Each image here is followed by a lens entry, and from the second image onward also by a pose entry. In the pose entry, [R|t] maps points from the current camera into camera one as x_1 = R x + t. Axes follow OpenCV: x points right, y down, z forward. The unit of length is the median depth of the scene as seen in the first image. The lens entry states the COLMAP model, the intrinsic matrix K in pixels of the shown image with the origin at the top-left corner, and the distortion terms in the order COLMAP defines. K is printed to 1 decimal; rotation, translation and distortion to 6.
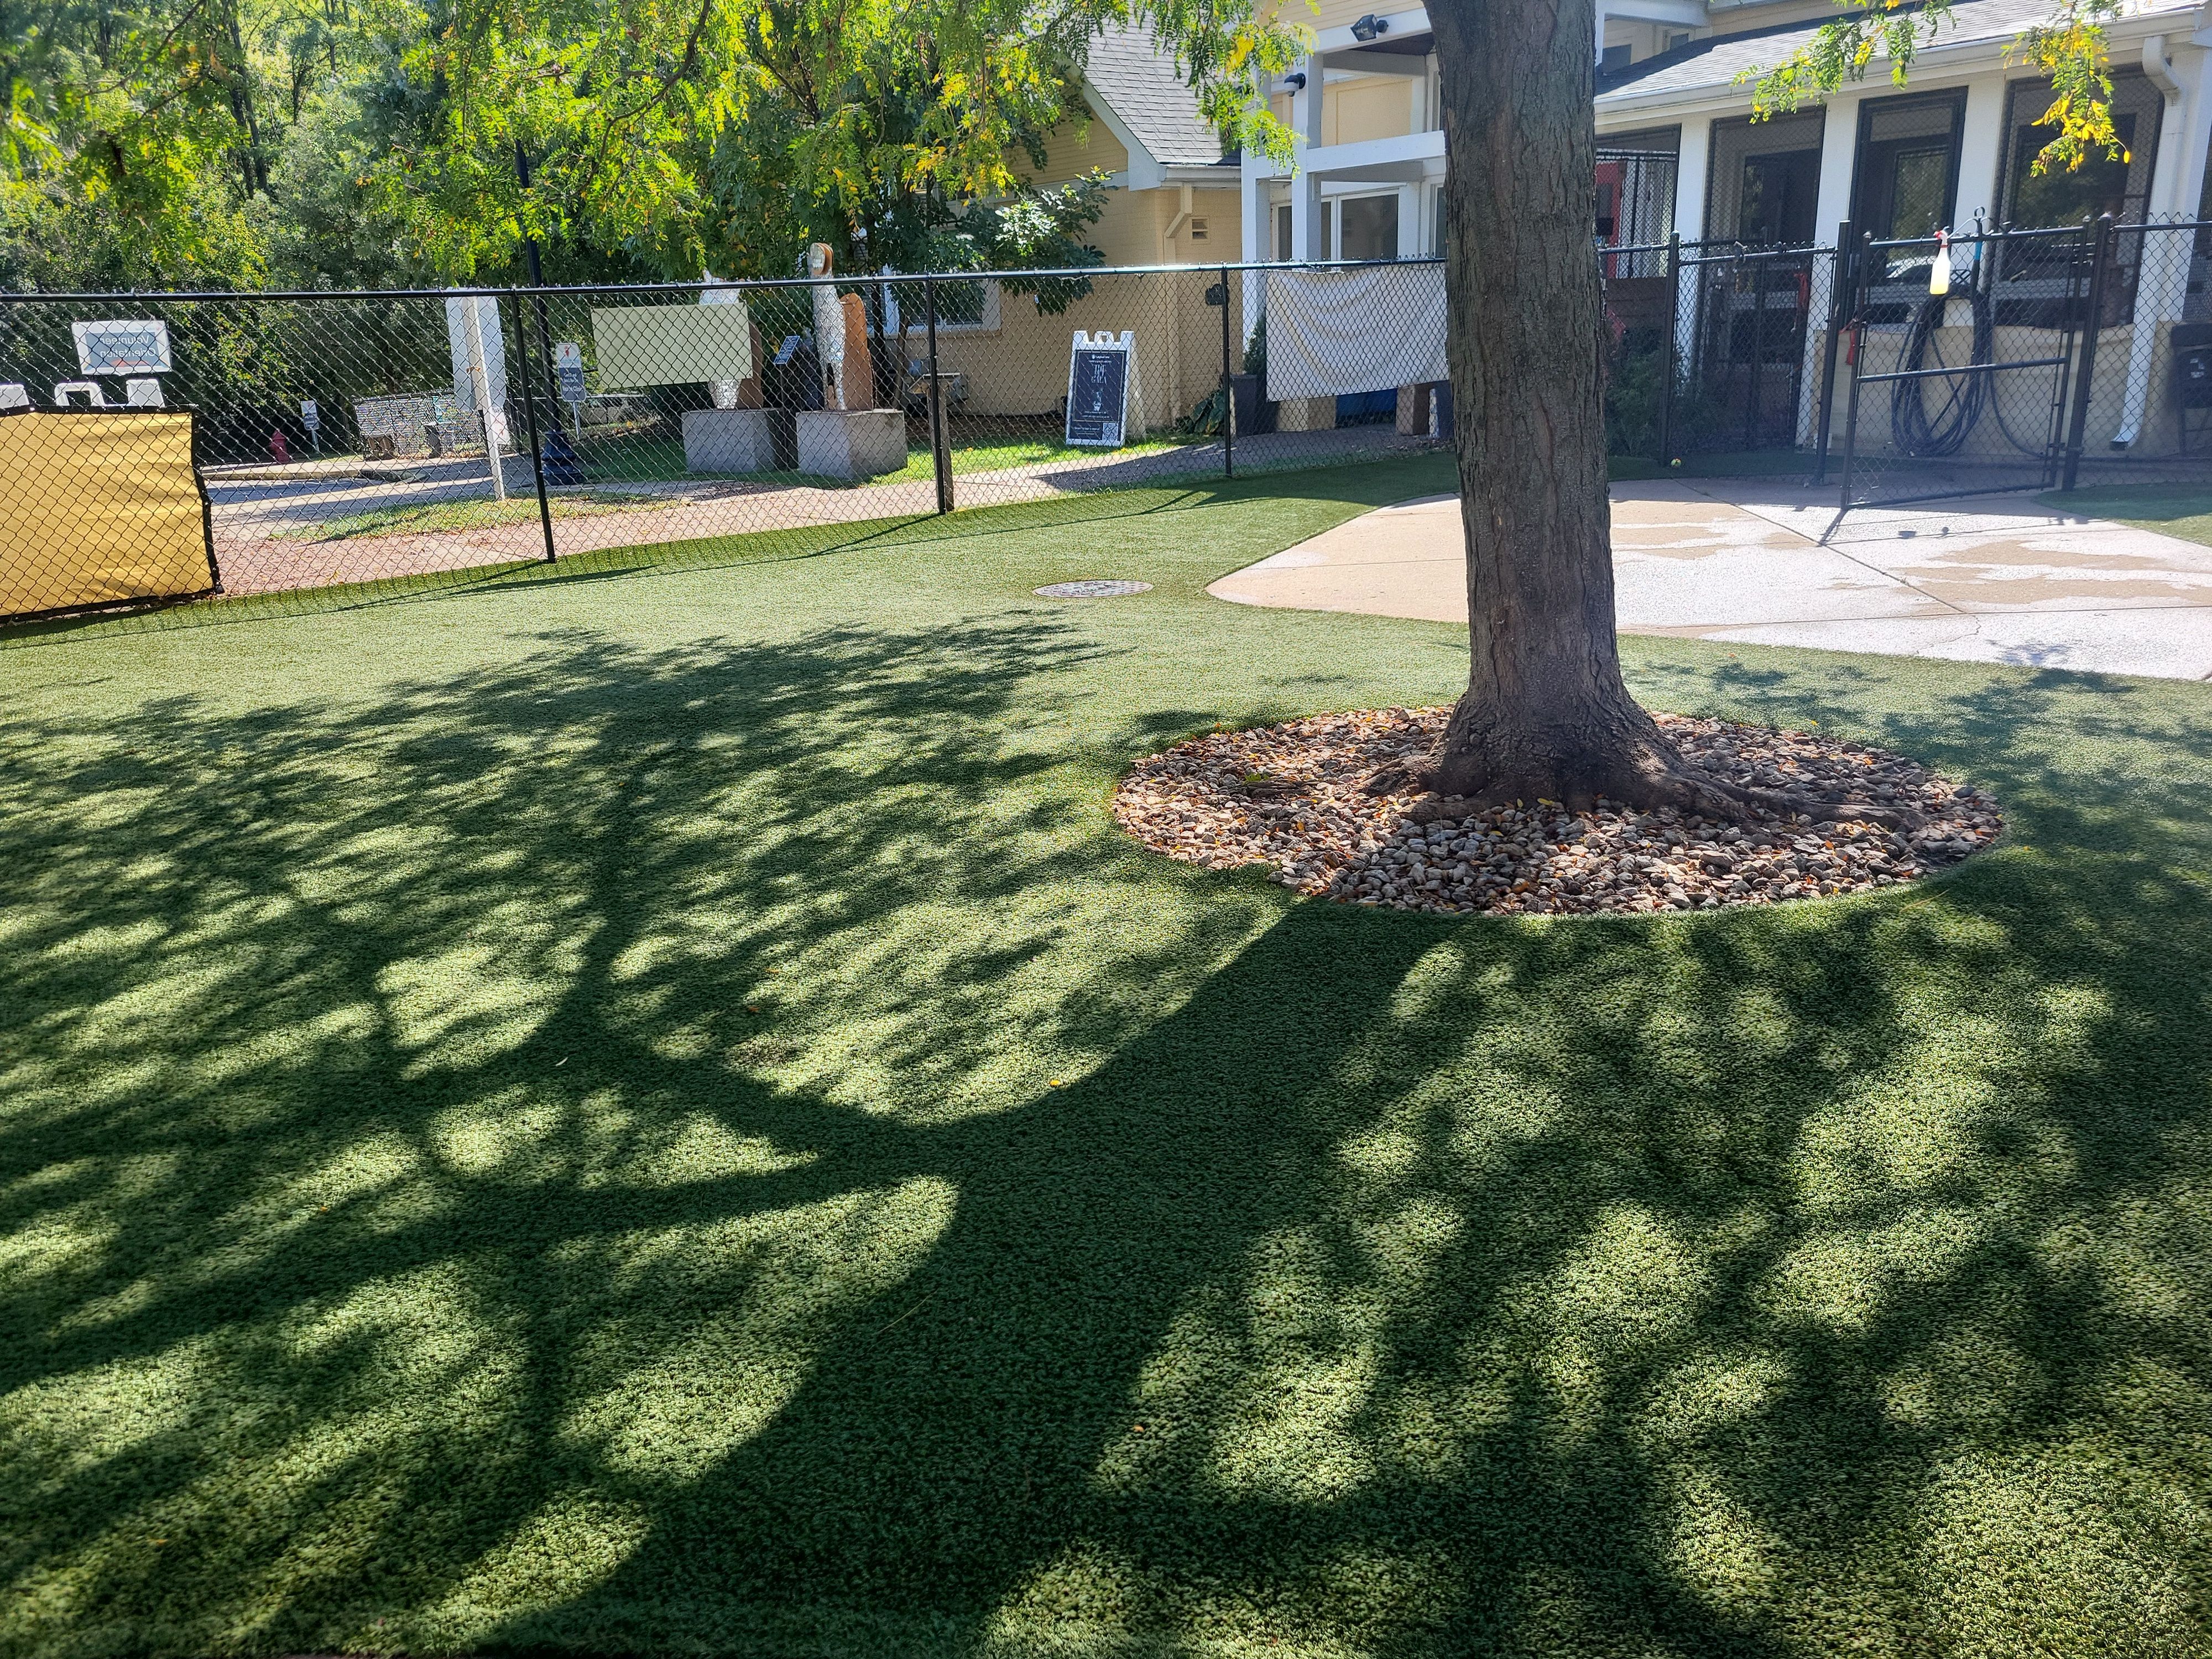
lens RADIAL K [[1691.6, 0, 1104.5], [0, 1691.6, 831.6], [0, 0, 1]] dist [0.040602, -0.019001]
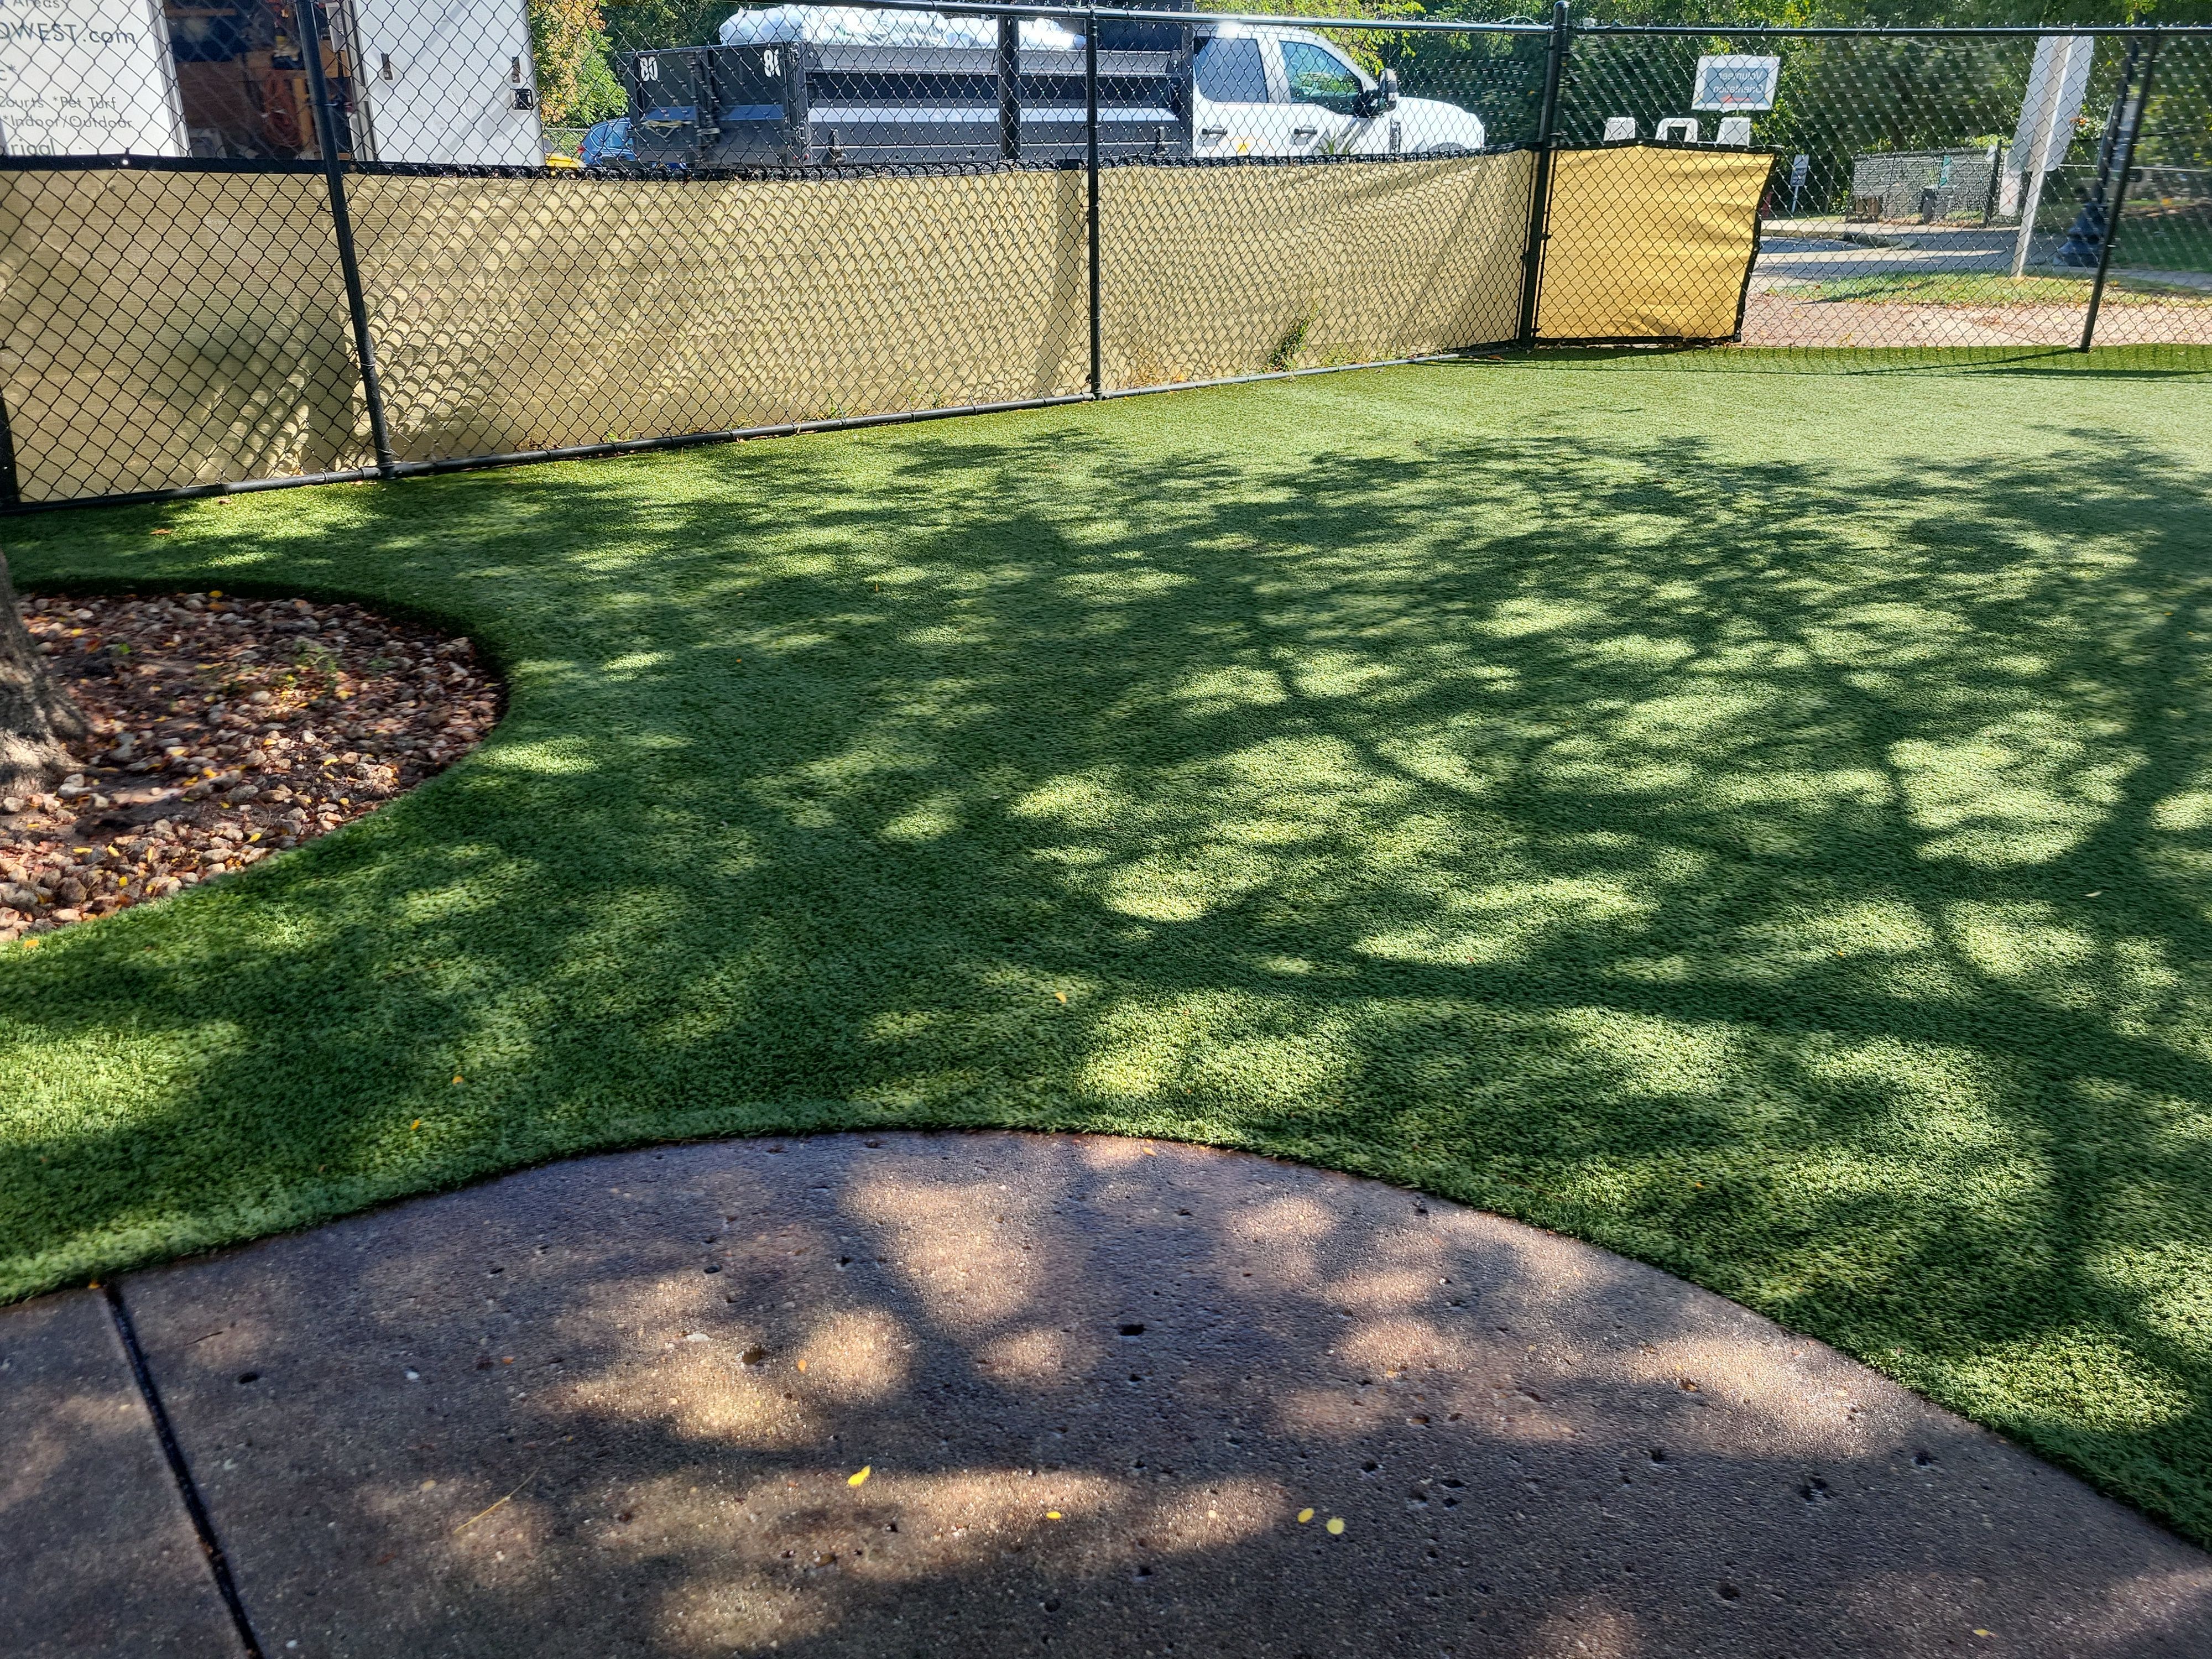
lens RADIAL K [[1673.0, 0, 1131.6], [0, 1673.0, 890.3], [0, 0, 1]] dist [0.056499, -0.044496]
pose [[0.720133, 0.332604, -0.608919, -0.095818], [-0.232614, 0.942557, 0.239745, 0.023992], [0.653681, -0.031005, 0.756135, -0.034716]]
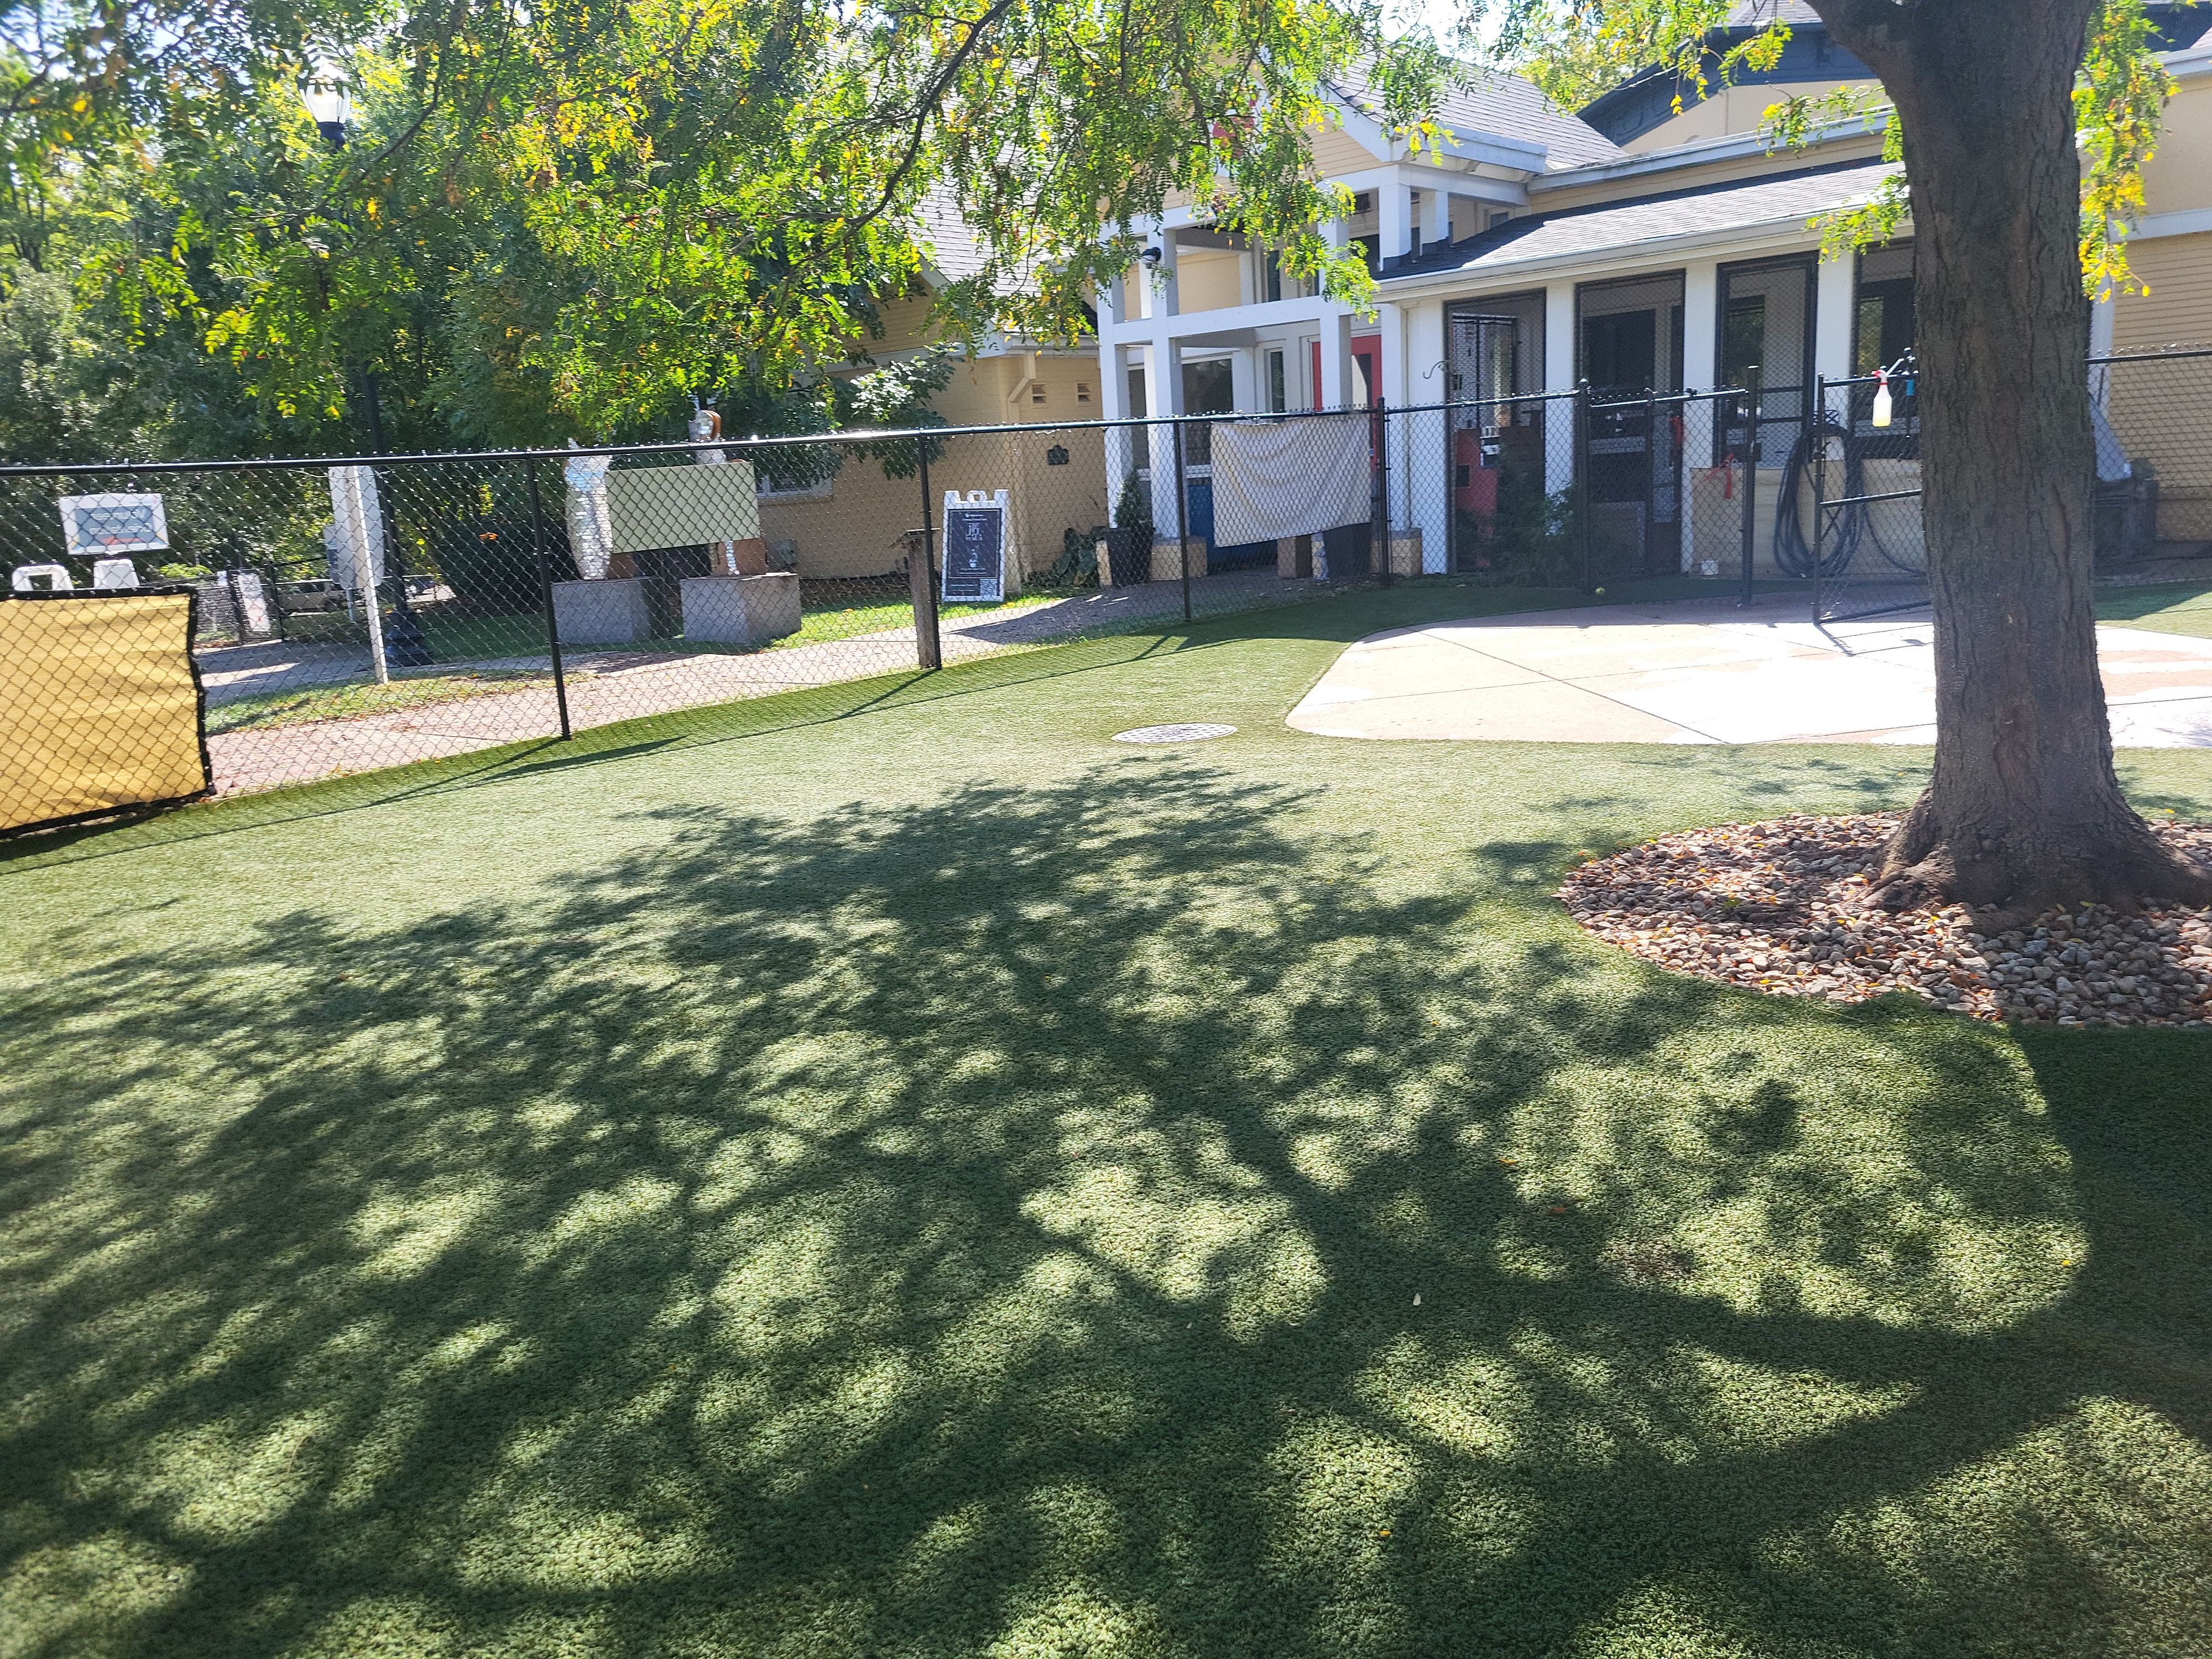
lens RADIAL K [[1654.2, 0, 1111.9], [0, 1654.2, 788.5], [0, 0, 1]] dist [0.051572, -0.032697]
pose [[0.980676, -0.061664, 0.185668, -0.428348], [0.082489, 0.990874, -0.106606, -0.025170], [-0.177400, 0.119861, 0.976812, 0.152784]]
